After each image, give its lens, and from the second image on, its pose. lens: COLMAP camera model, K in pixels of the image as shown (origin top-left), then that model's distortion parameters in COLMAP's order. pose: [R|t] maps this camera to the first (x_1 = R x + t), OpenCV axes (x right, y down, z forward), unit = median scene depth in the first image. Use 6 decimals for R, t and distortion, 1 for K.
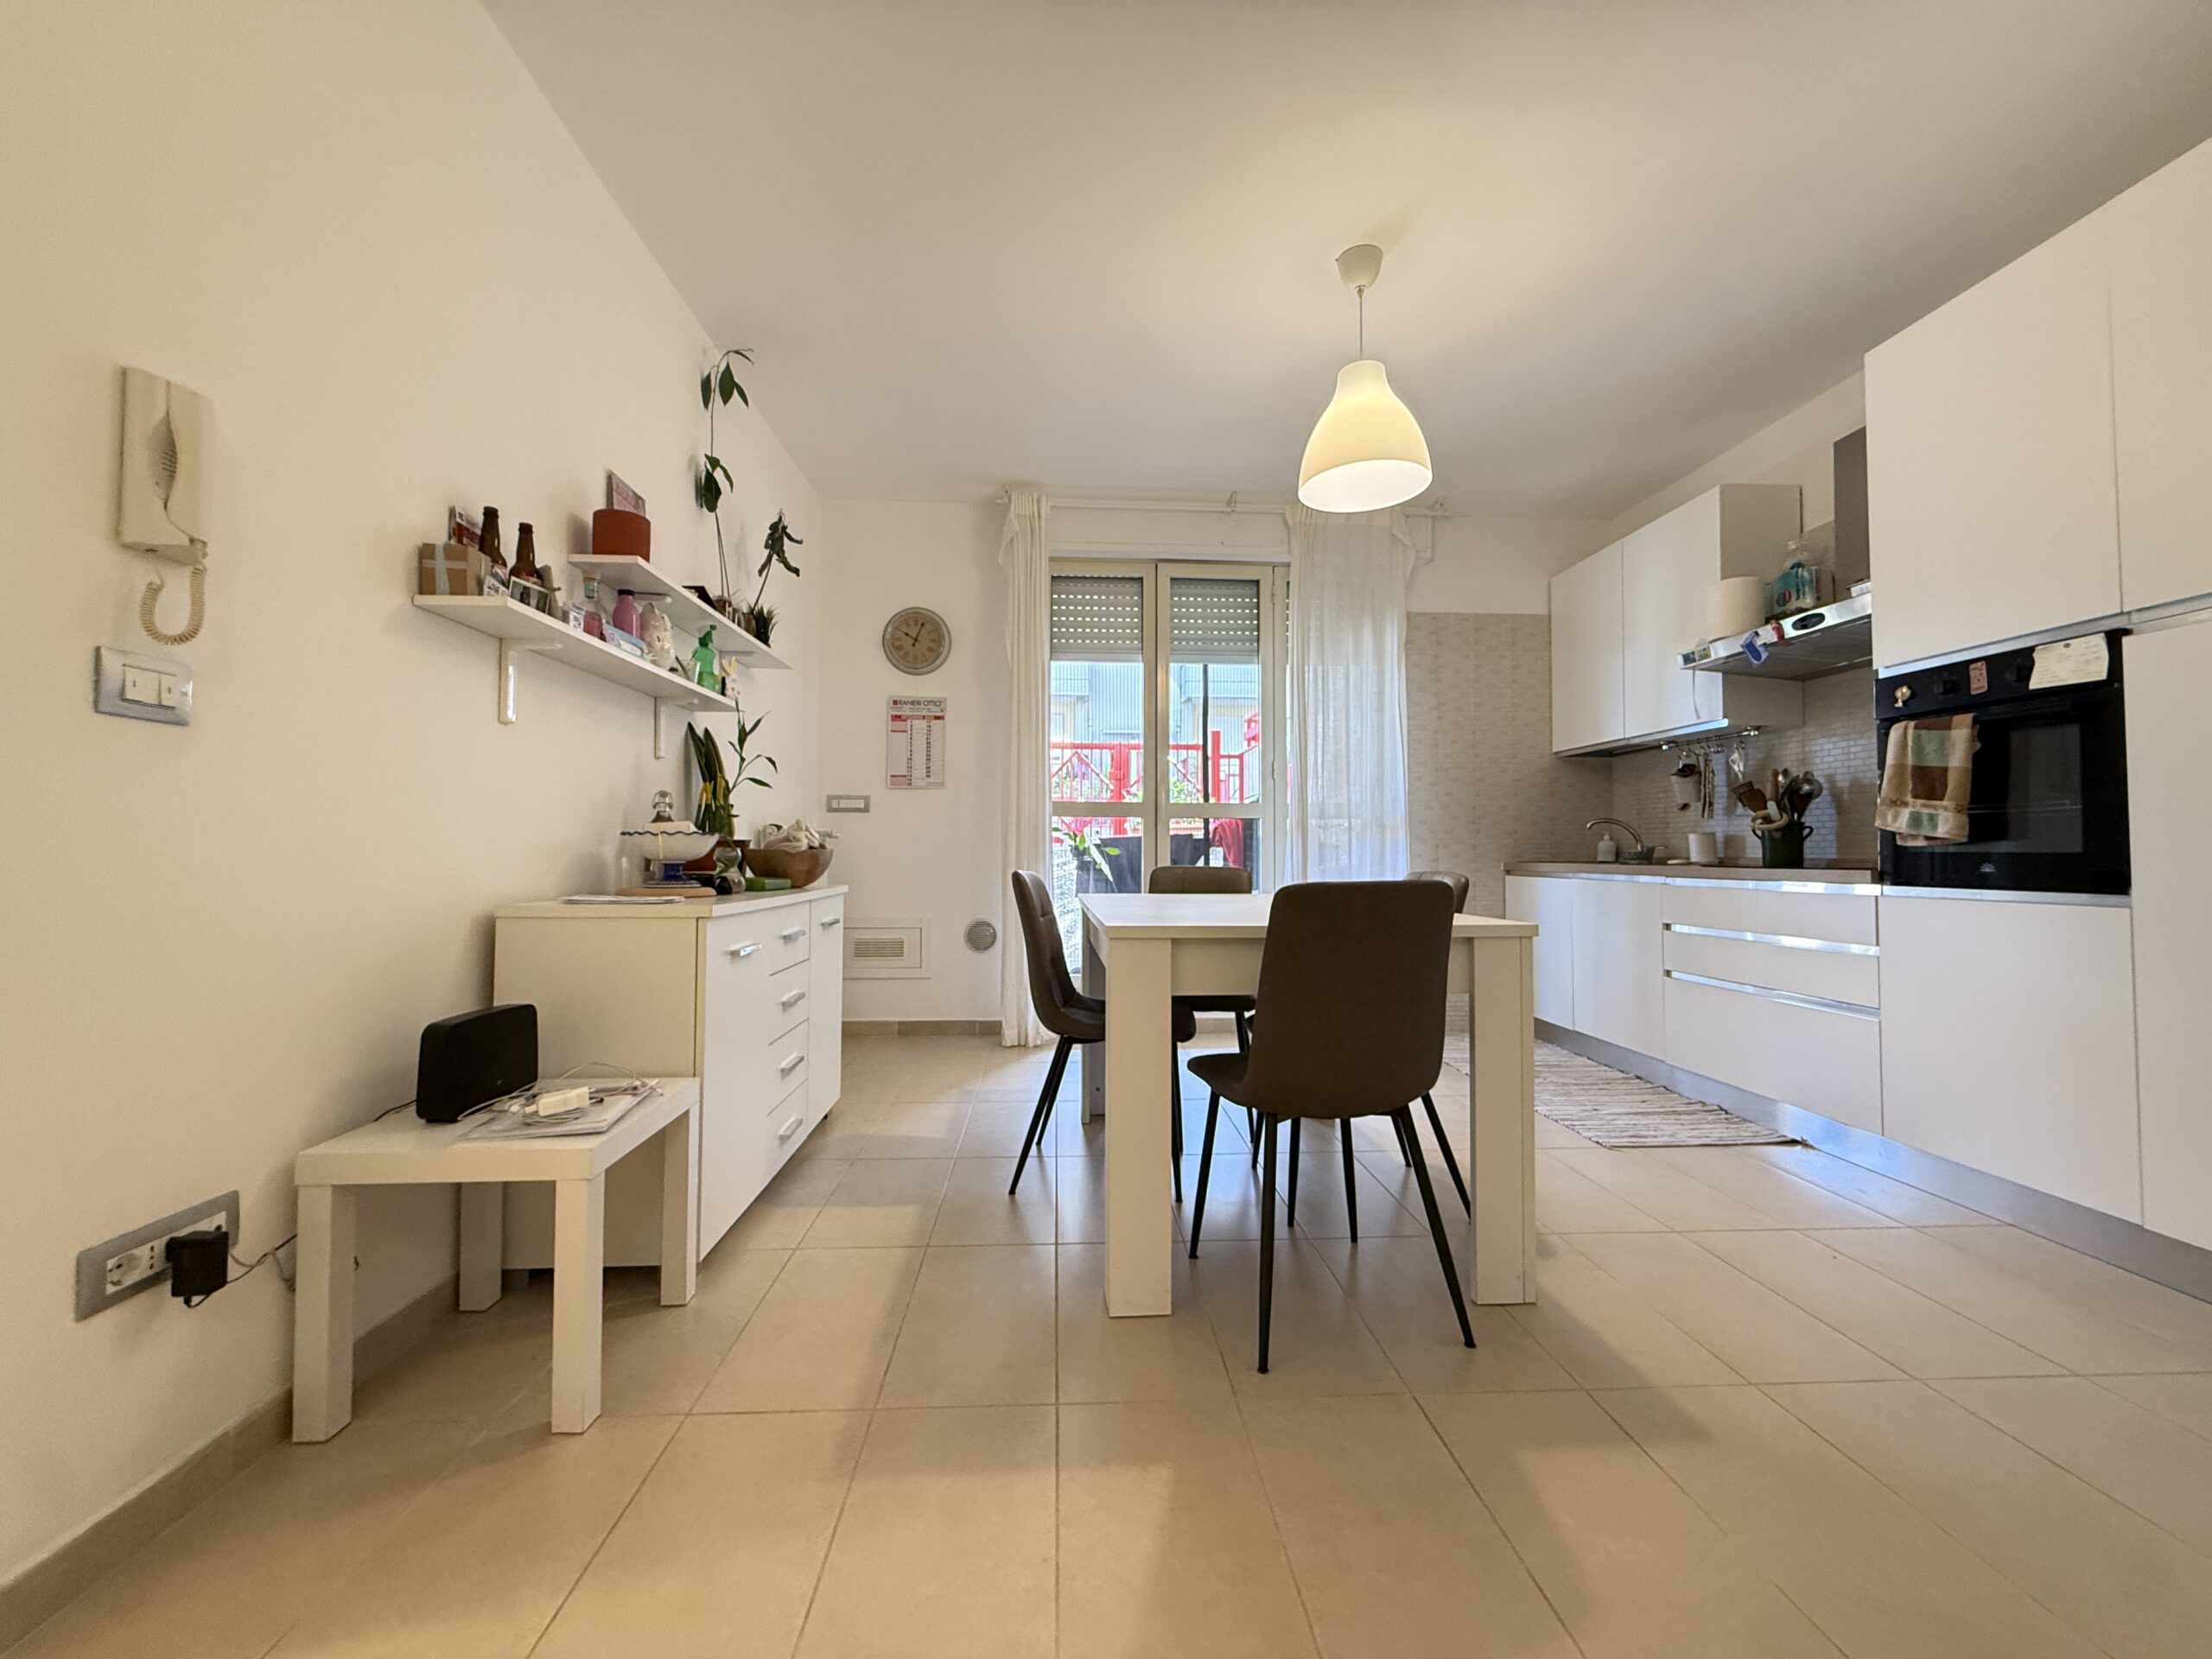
lens RADIAL K [[879.6, 0, 1098.4], [0, 879.6, 830.5], [0, 0, 1]] dist [-0.000126, 0.000324]
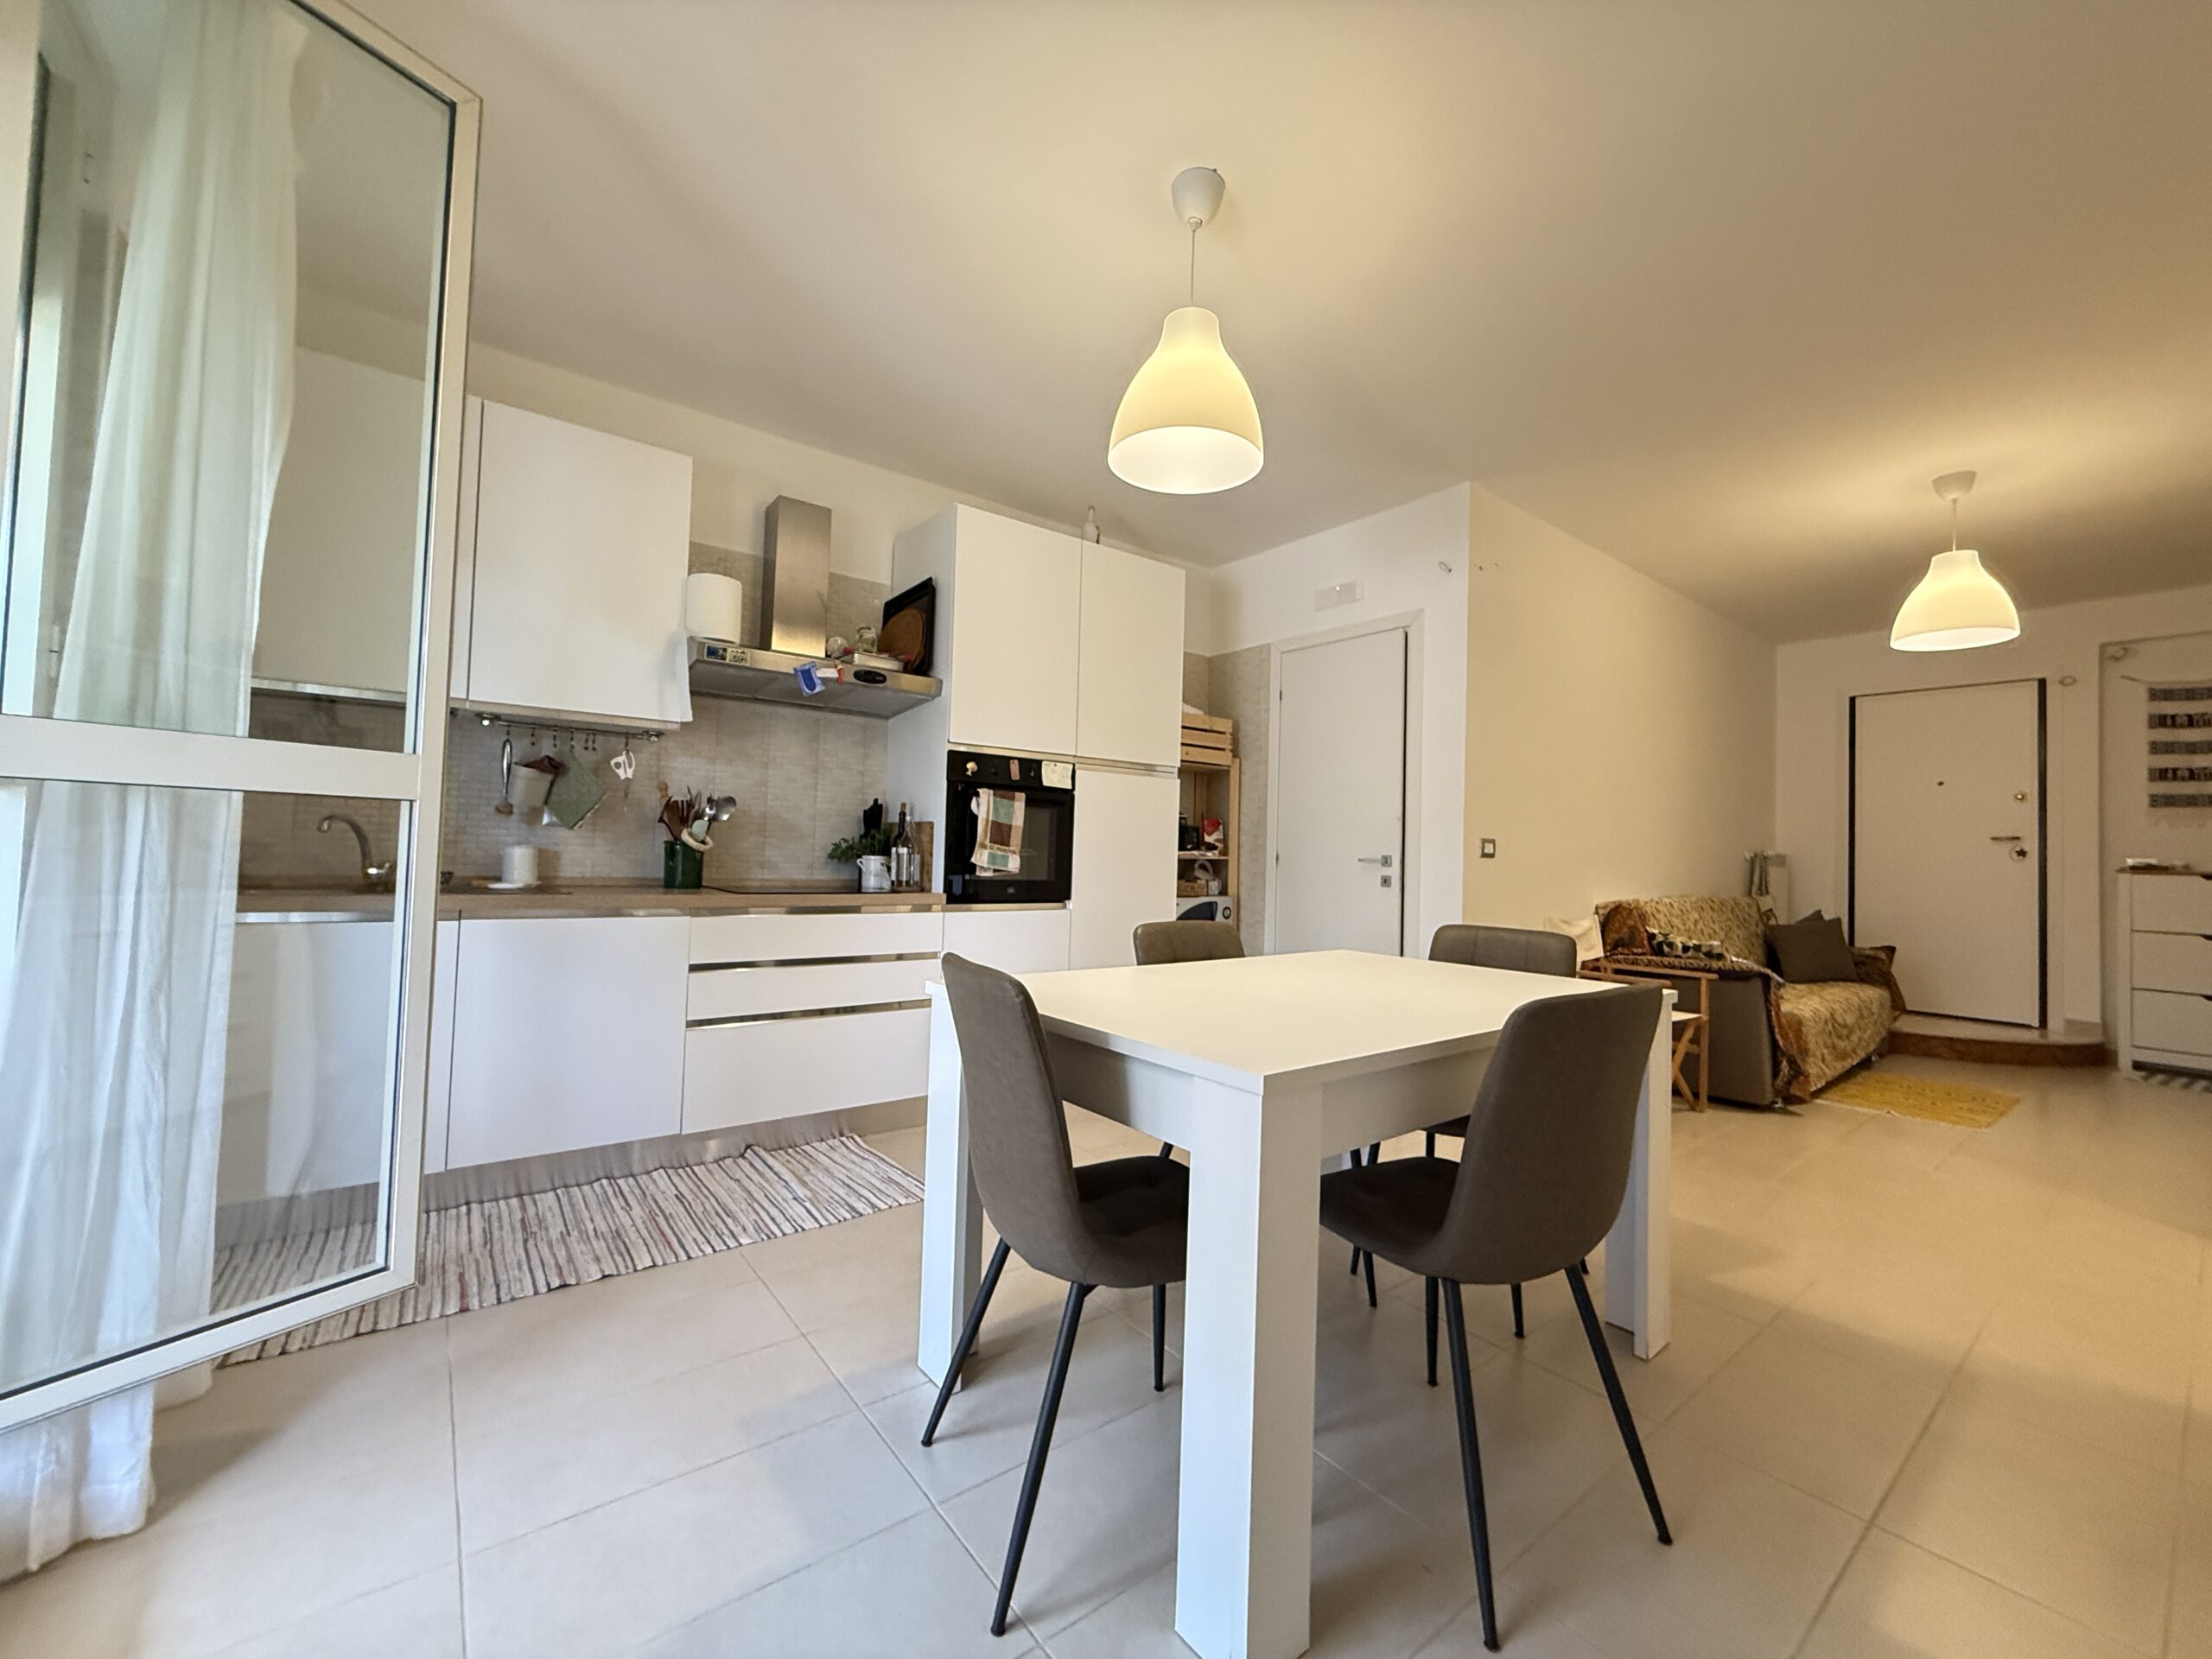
lens RADIAL K [[879.6, 0, 1099.0], [0, 879.6, 826.4], [0, 0, 1]] dist [-0.000126, 0.000324]
pose [[-0.573134, 0.006452, 0.819436, -0.379689], [-0.052205, 0.997650, -0.044369, -0.009835], [-0.817797, -0.068208, -0.571451, 1.765165]]
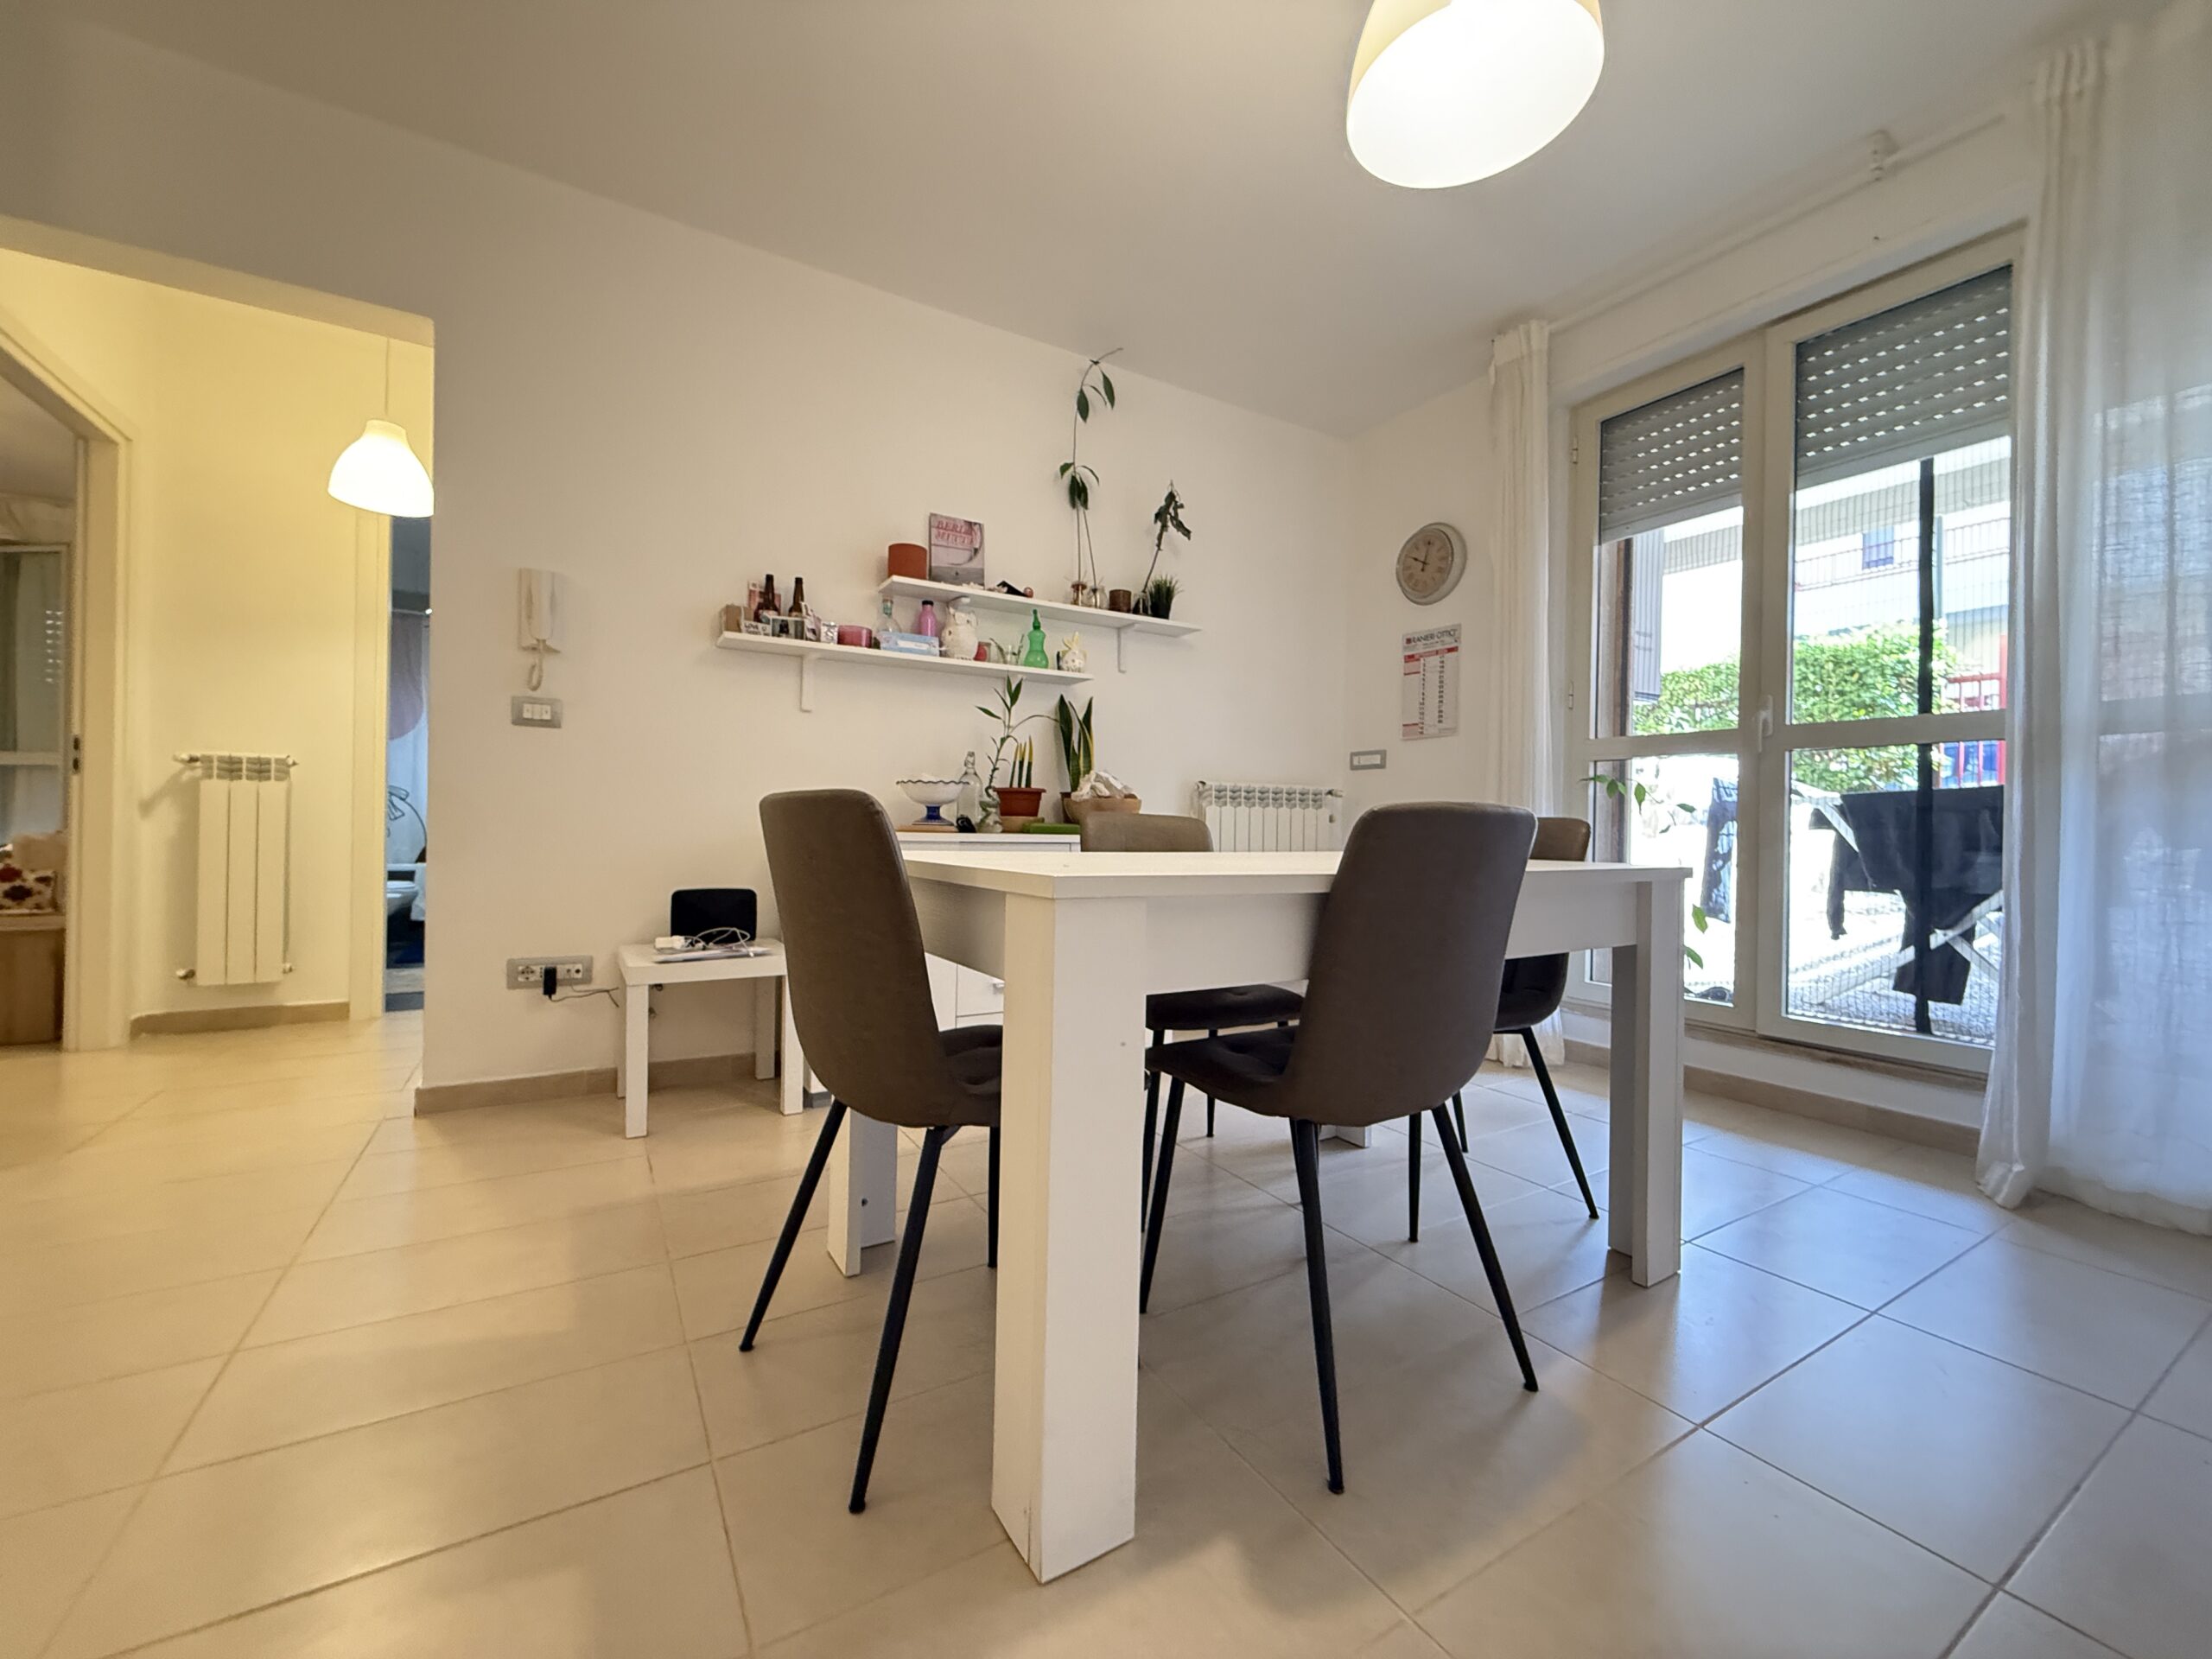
lens RADIAL K [[879.6, 0, 1095.2], [0, 879.6, 828.6], [0, 0, 1]] dist [-0.000126, 0.000324]
pose [[0.470845, 0.006790, -0.882190, 0.782716], [0.006074, 0.999922, 0.010938, 0.058219], [0.882195, -0.010509, 0.470767, 0.622808]]
